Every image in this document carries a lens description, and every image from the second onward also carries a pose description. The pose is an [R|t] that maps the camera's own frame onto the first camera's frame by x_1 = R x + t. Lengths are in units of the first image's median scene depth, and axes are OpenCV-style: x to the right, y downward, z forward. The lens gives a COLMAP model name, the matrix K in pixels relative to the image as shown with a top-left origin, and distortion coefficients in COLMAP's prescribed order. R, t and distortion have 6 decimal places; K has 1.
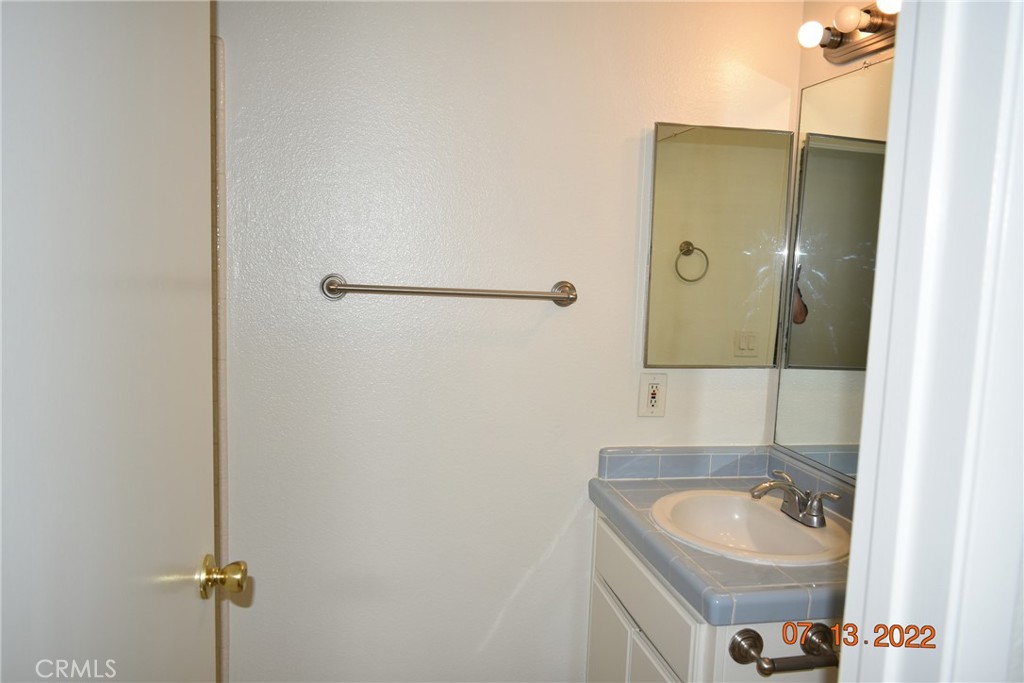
lens RADIAL K [[790.1, 0, 520.2], [0, 790.1, 341.7], [0, 0, 1]] dist [-0.011157, 0.006303]
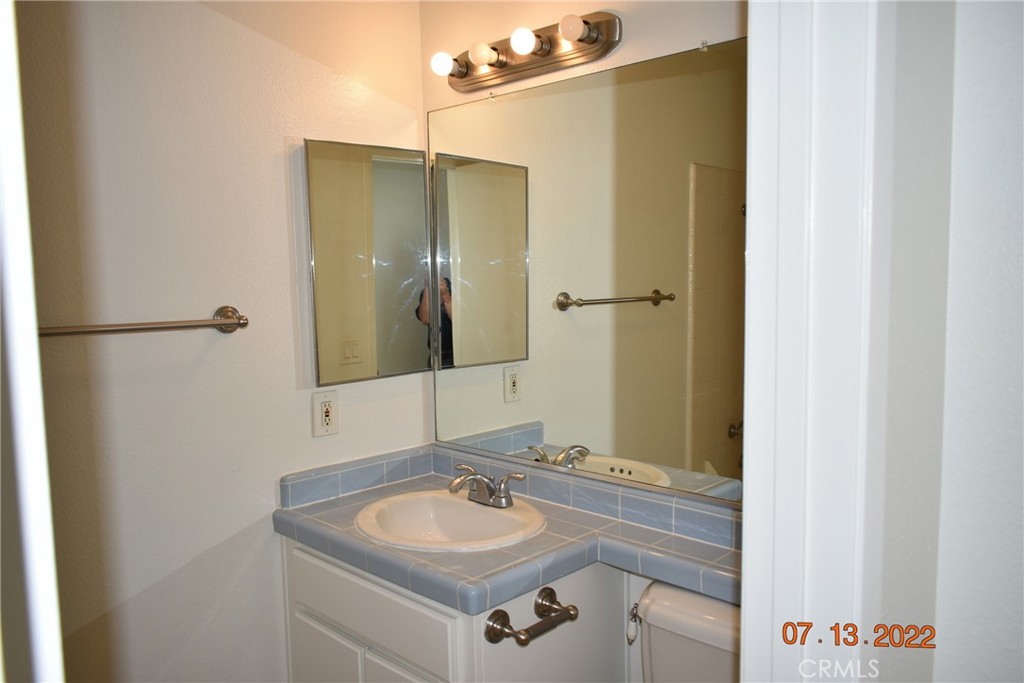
lens RADIAL K [[790.1, 0, 522.3], [0, 790.1, 342.6], [0, 0, 1]] dist [-0.011157, 0.006303]
pose [[0.830344, -0.104296, 0.547404, -0.172803], [0.109276, 0.993732, 0.023577, -0.018304], [-0.546432, 0.040241, 0.836536, 0.036821]]
